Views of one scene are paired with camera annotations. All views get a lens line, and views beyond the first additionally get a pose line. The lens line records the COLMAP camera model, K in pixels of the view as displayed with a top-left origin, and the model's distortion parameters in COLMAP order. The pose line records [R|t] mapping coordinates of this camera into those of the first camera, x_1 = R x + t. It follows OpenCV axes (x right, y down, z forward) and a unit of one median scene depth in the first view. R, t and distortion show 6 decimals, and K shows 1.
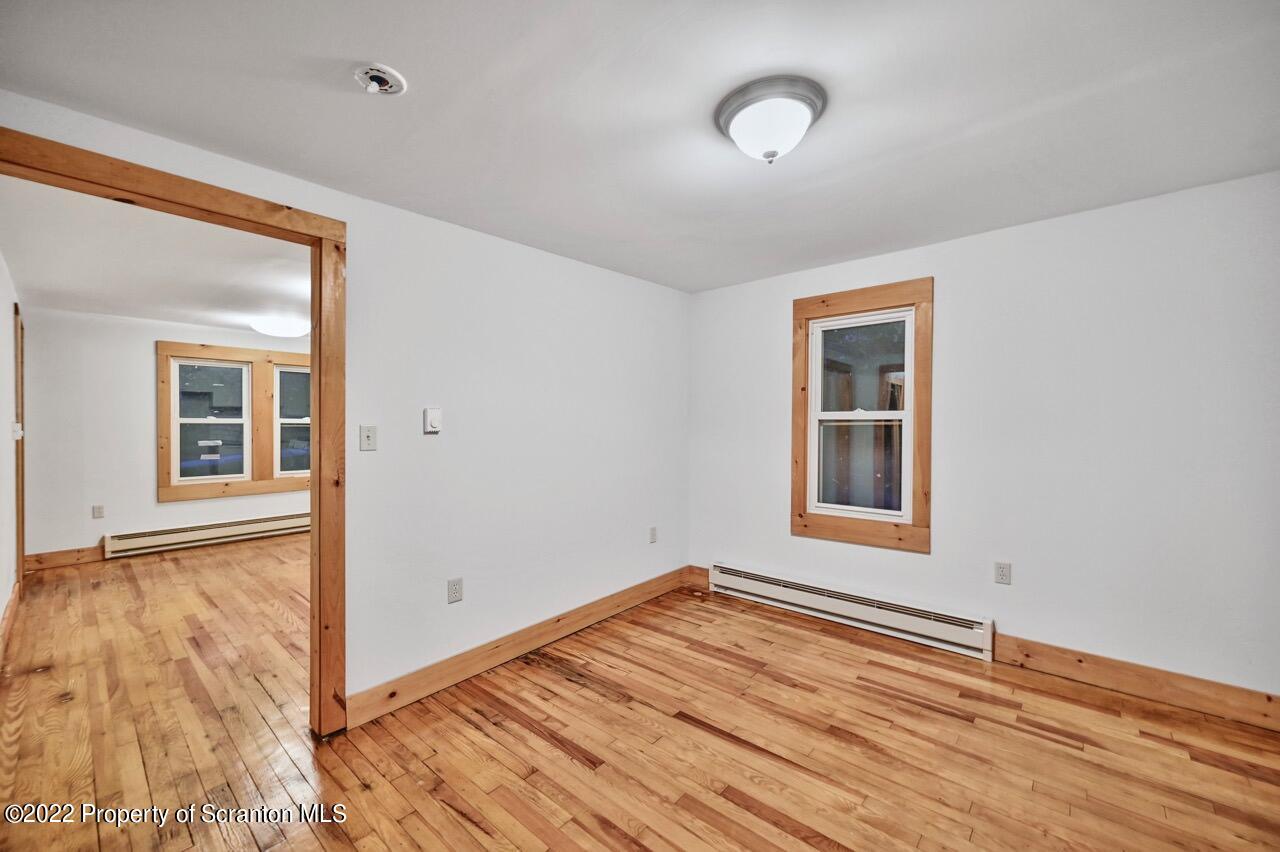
lens RADIAL K [[517.2, 0, 643.3], [0, 517.2, 430.0], [0, 0, 1]] dist [0.002395, 0.000152]
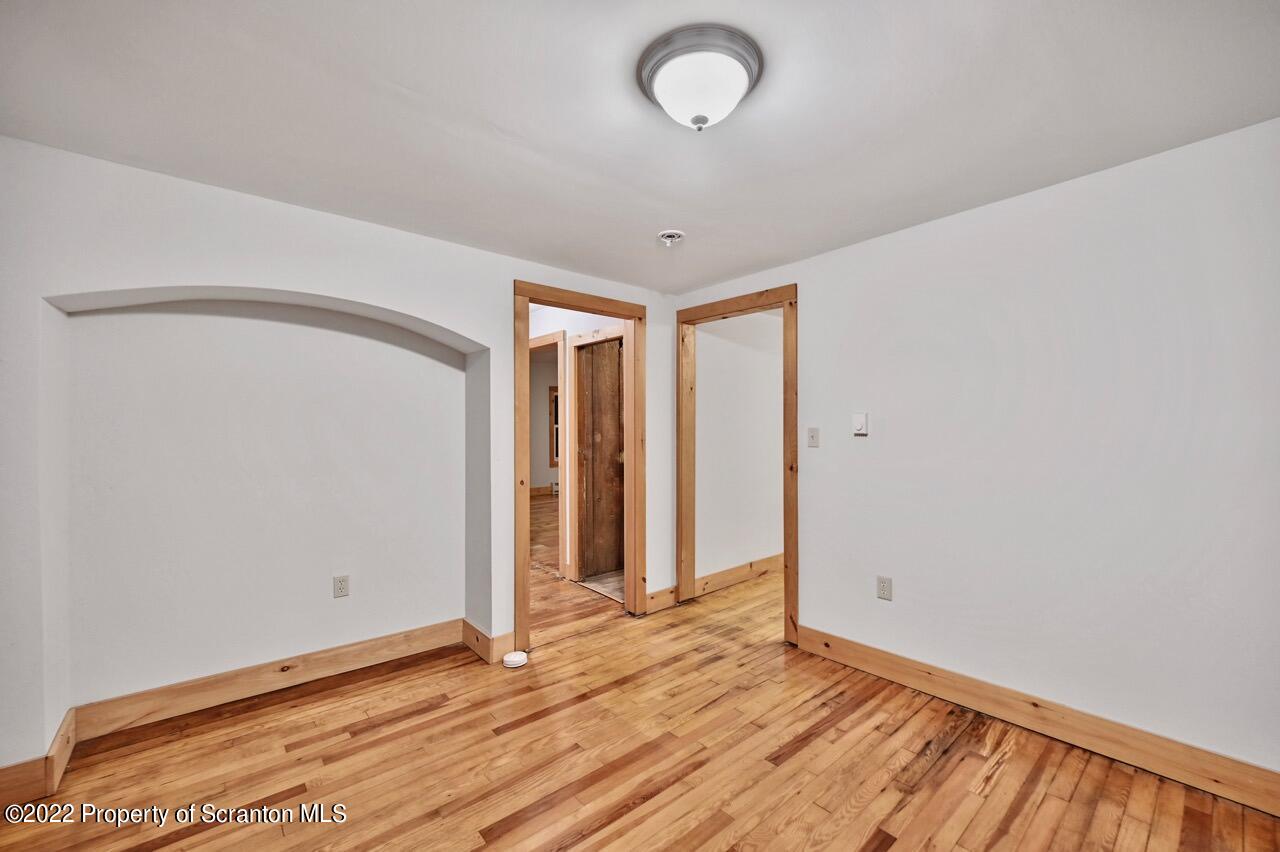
lens RADIAL K [[517.2, 0, 648.8], [0, 517.2, 423.4], [0, 0, 1]] dist [0.002395, 0.000152]
pose [[-0.146236, 0.000102, -0.989250, 0.787398], [-0.009796, 0.999951, 0.001551, -0.016548], [0.989201, 0.009917, -0.146228, 0.739633]]
